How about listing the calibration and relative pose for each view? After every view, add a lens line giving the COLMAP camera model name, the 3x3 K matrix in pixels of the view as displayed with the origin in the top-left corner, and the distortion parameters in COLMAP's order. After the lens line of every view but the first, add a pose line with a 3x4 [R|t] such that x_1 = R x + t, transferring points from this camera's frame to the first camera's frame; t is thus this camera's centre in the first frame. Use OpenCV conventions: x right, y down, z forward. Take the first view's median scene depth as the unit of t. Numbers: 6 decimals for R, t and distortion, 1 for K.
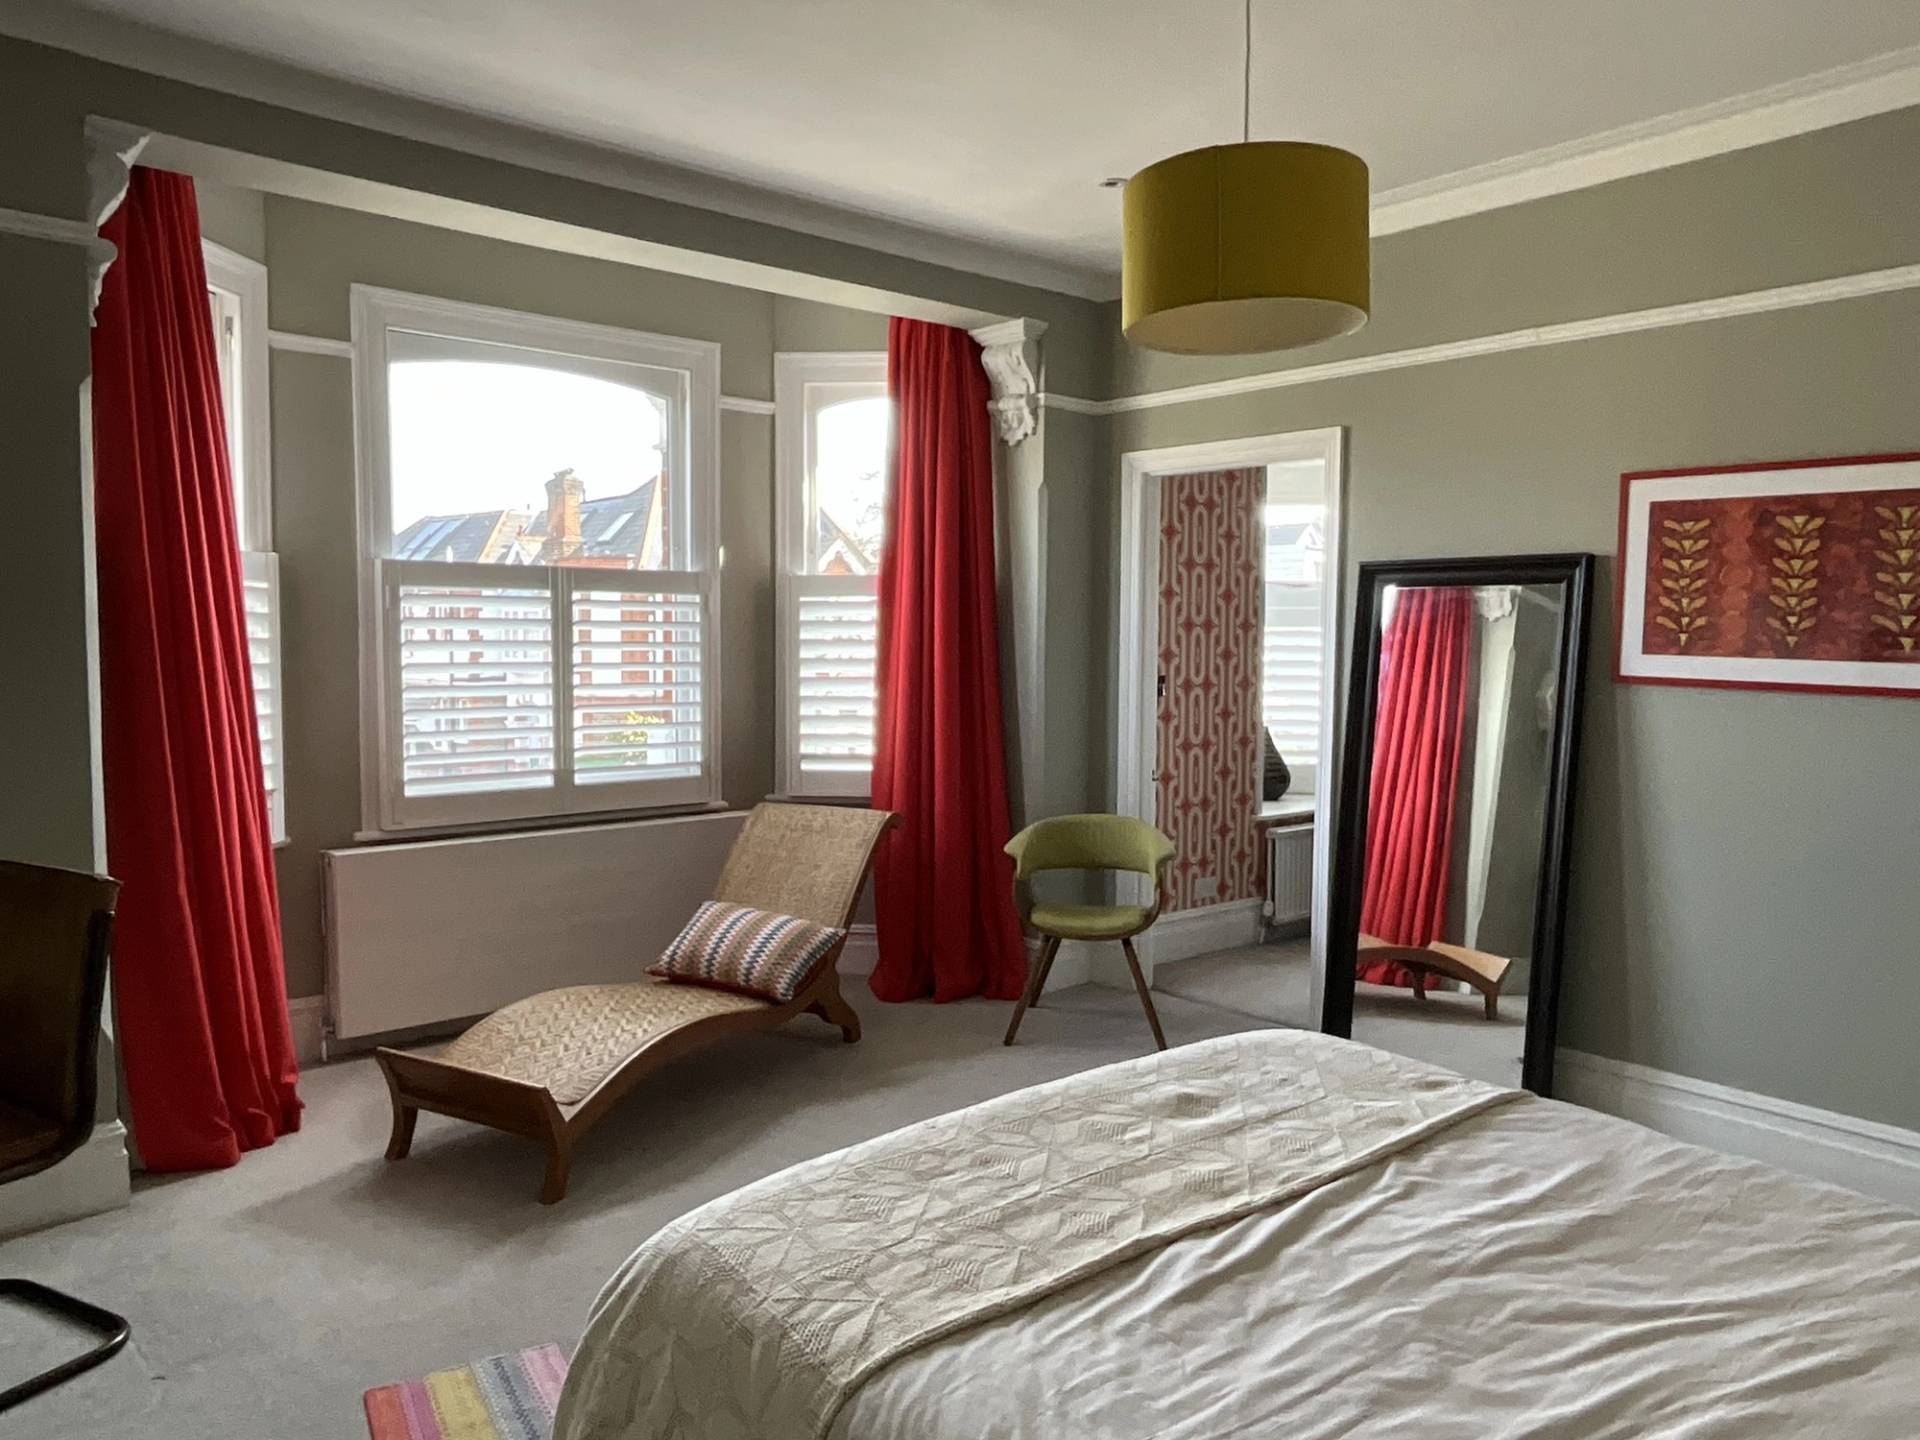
lens RADIAL K [[1300.9, 0, 960.0], [0, 1300.9, 720.0], [0, 0, 1]] dist [-0.003205, 0.000407]
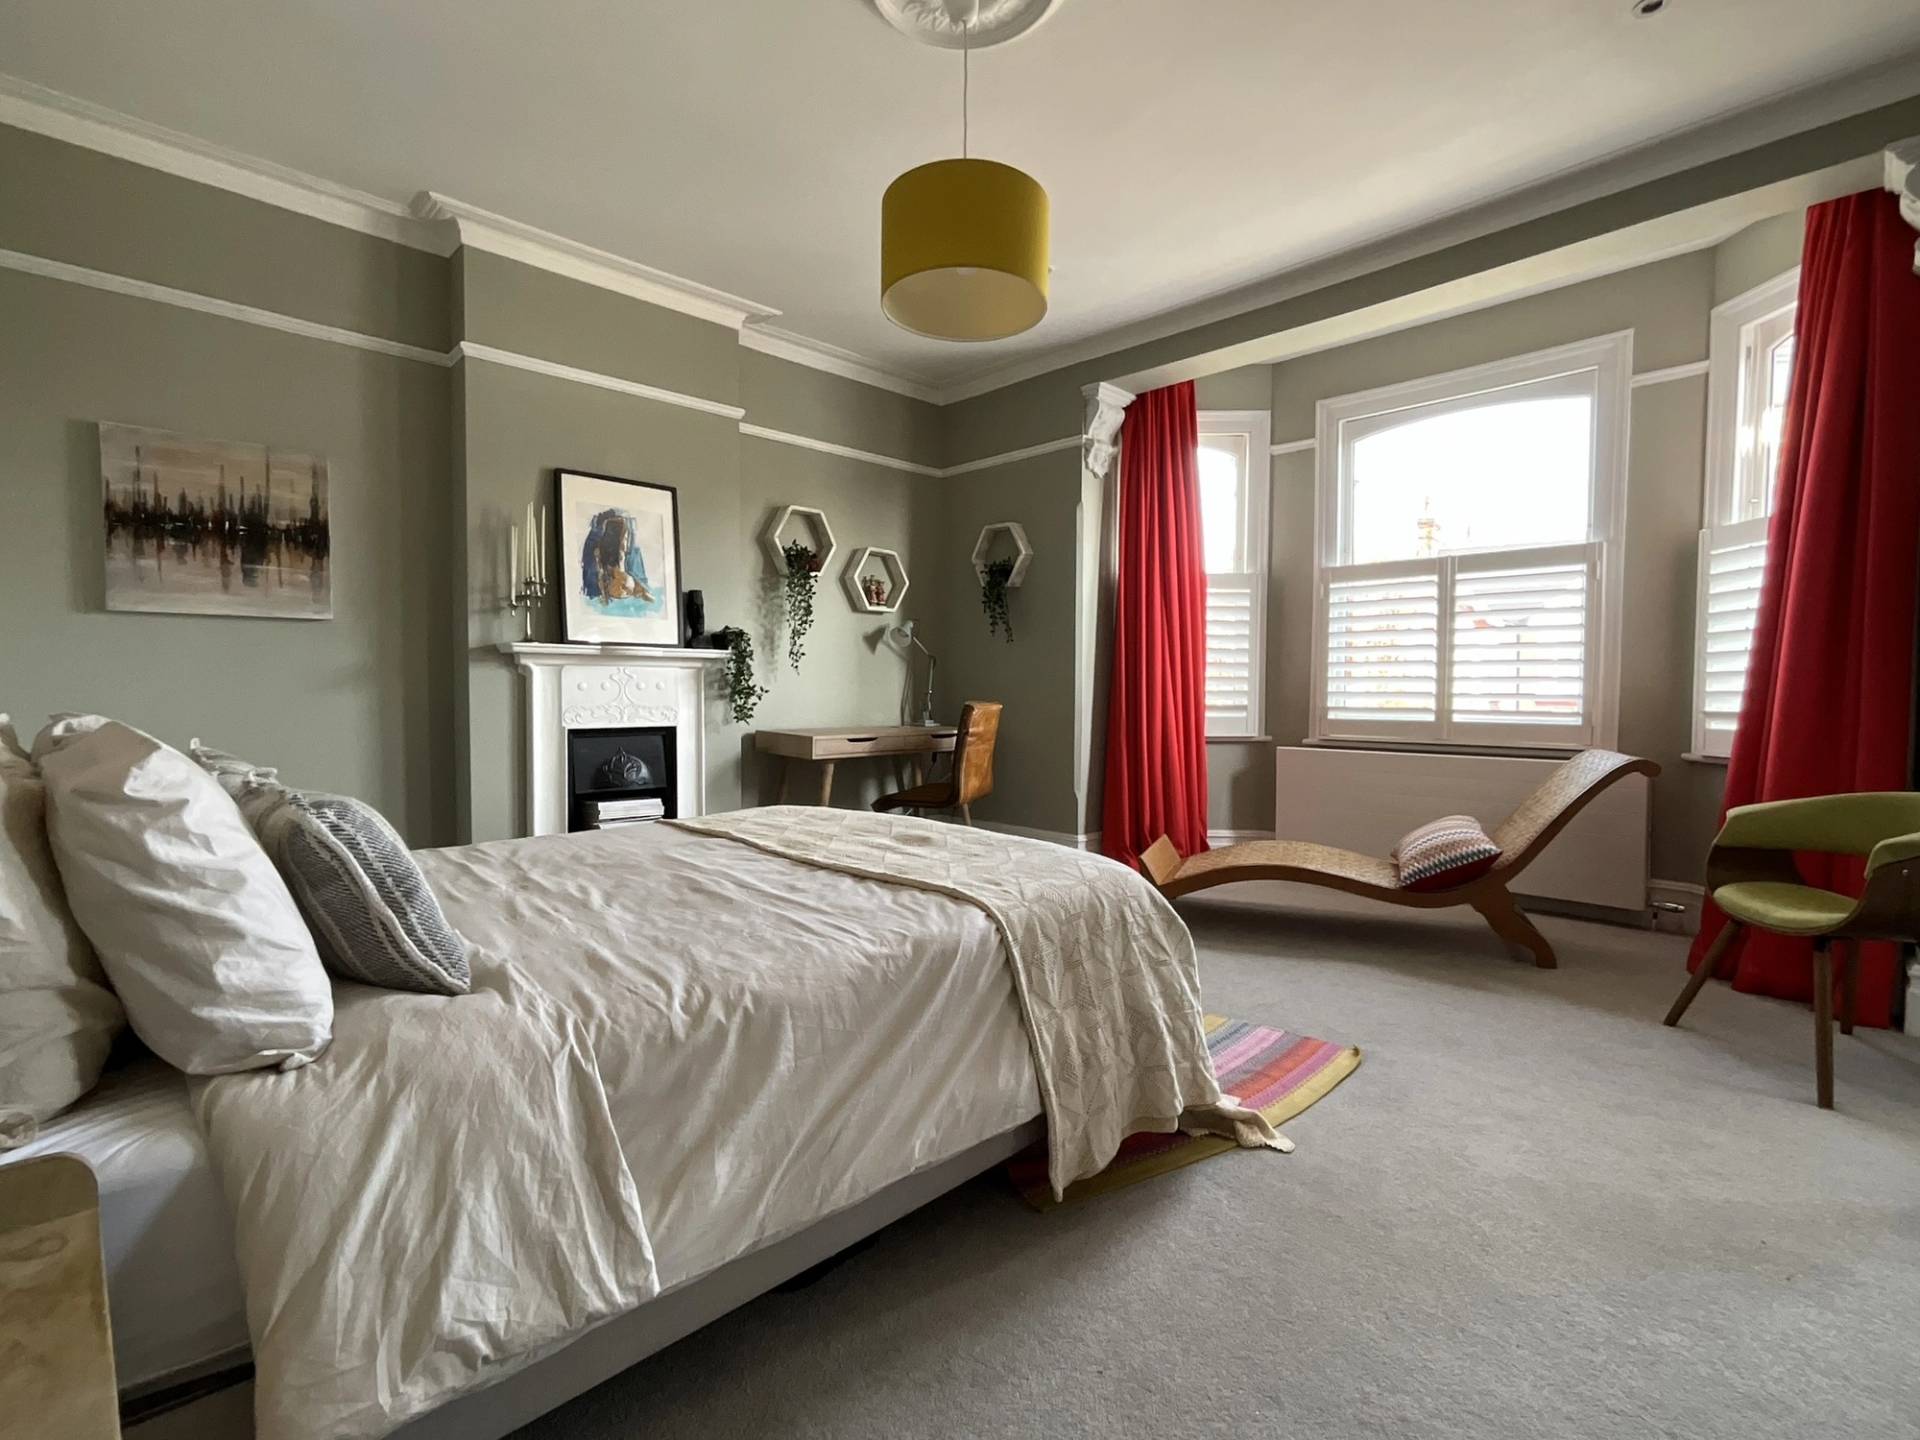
lens RADIAL K [[878.6, 0, 960.0], [0, 878.6, 720.0], [0, 0, 1]] dist [-0.029574, 0.016339]
pose [[0.076820, 0.030927, -0.996565, 0.780733], [-0.067076, 0.997415, 0.025783, 0.084677], [0.994786, 0.064865, 0.078696, 0.638281]]
